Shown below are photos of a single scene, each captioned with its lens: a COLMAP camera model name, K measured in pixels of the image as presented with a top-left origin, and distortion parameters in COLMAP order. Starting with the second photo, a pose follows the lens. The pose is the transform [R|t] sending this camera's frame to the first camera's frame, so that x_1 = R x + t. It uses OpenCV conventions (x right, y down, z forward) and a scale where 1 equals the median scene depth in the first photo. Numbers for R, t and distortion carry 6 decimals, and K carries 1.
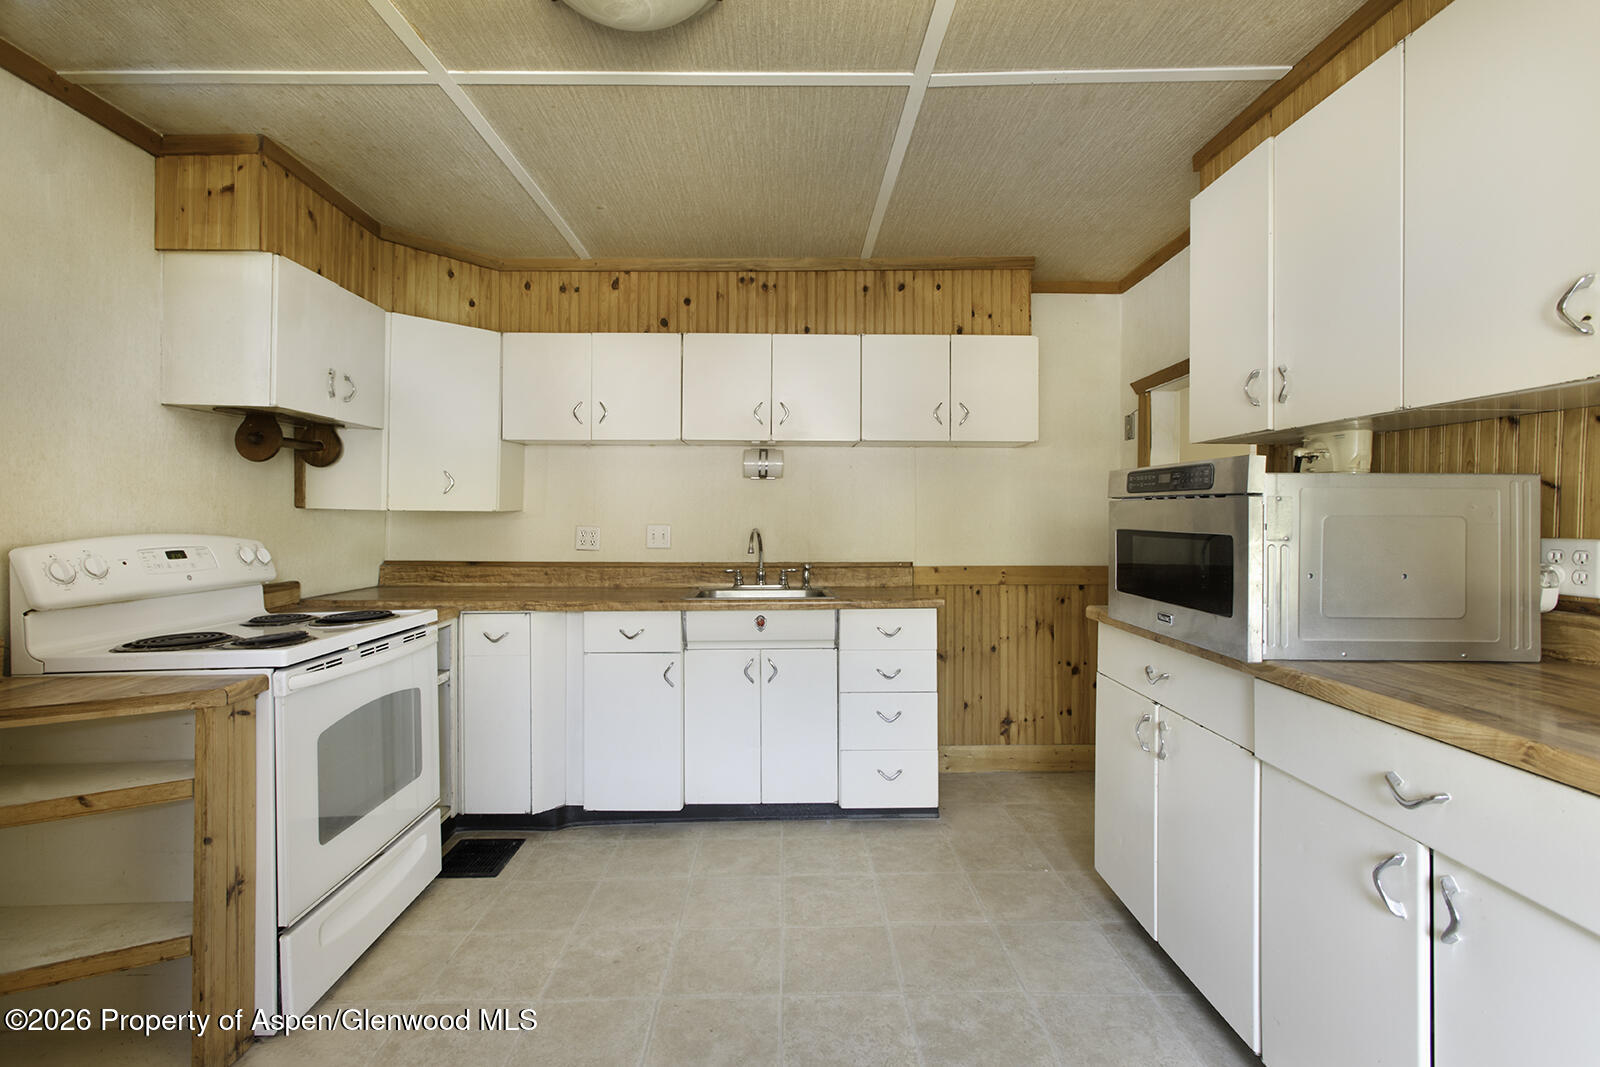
lens RADIAL K [[722.4, 0, 799.1], [0, 722.4, 516.7], [0, 0, 1]] dist [-0.034285, 0.017628]
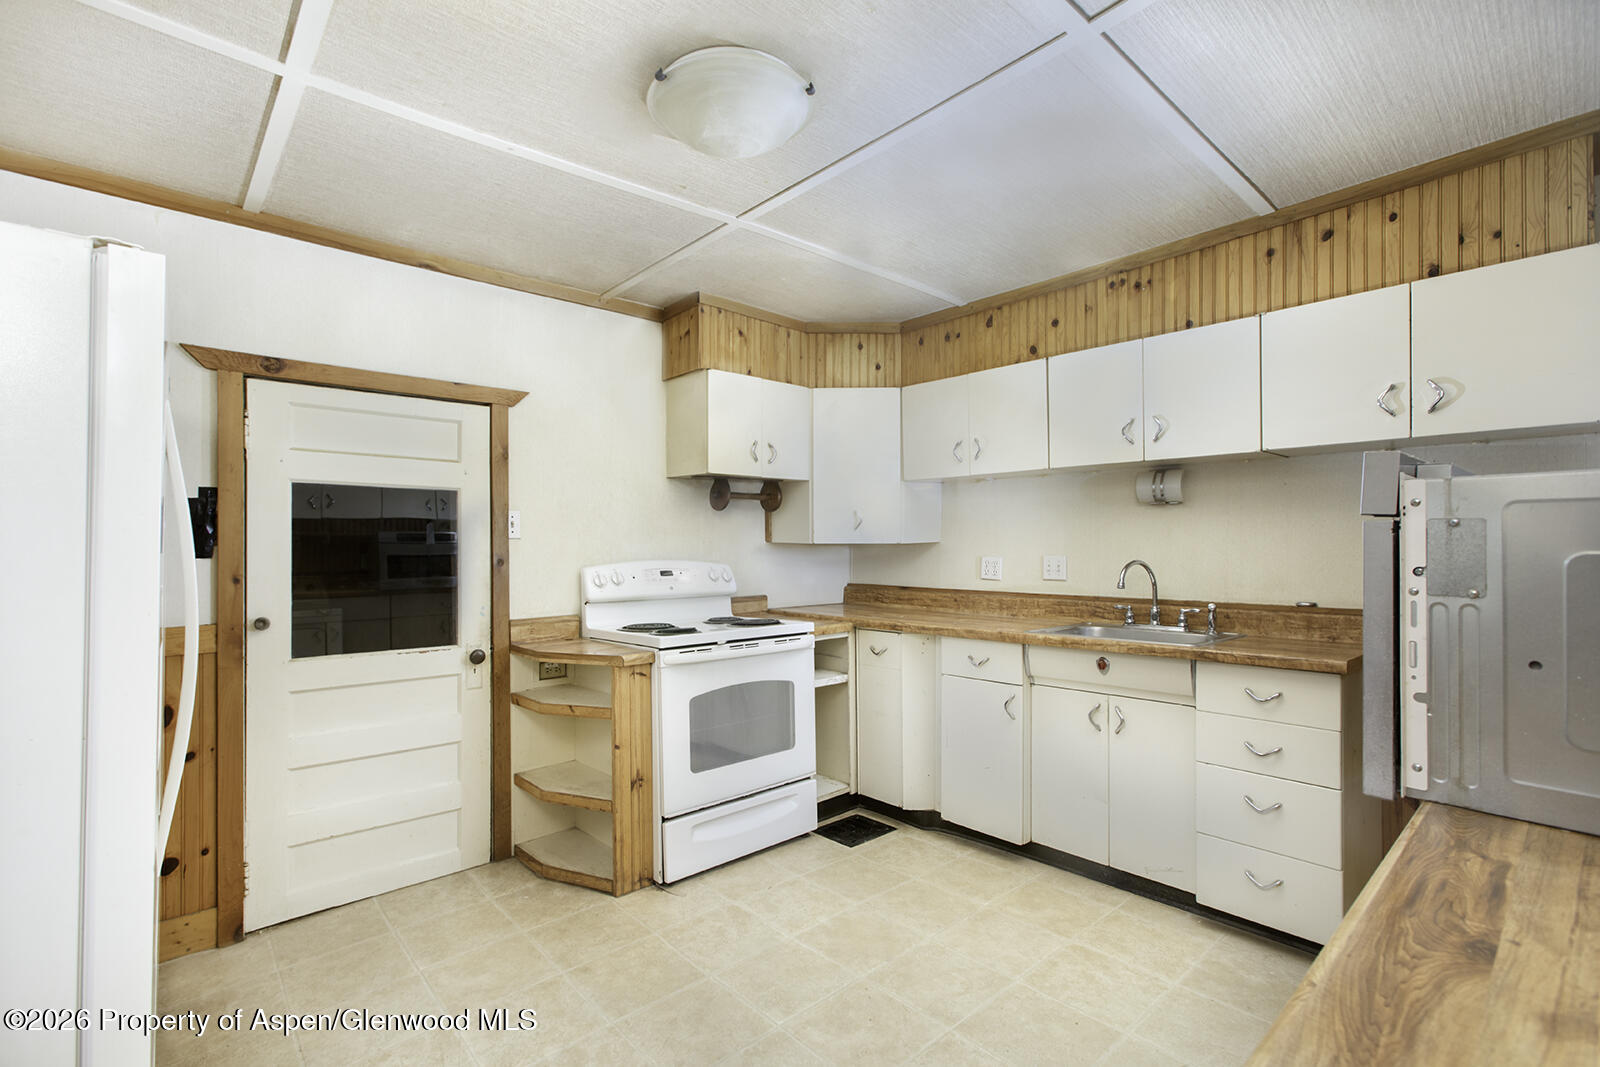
lens RADIAL K [[728.2, 0, 800.0], [0, 728.2, 554.8], [0, 0, 1]] dist [-0.001986, 0.000299]
pose [[0.657796, 0.006935, -0.753164, 0.388479], [0.004255, 0.999907, 0.012922, -0.005556], [0.753184, -0.011705, 0.657706, 0.115023]]
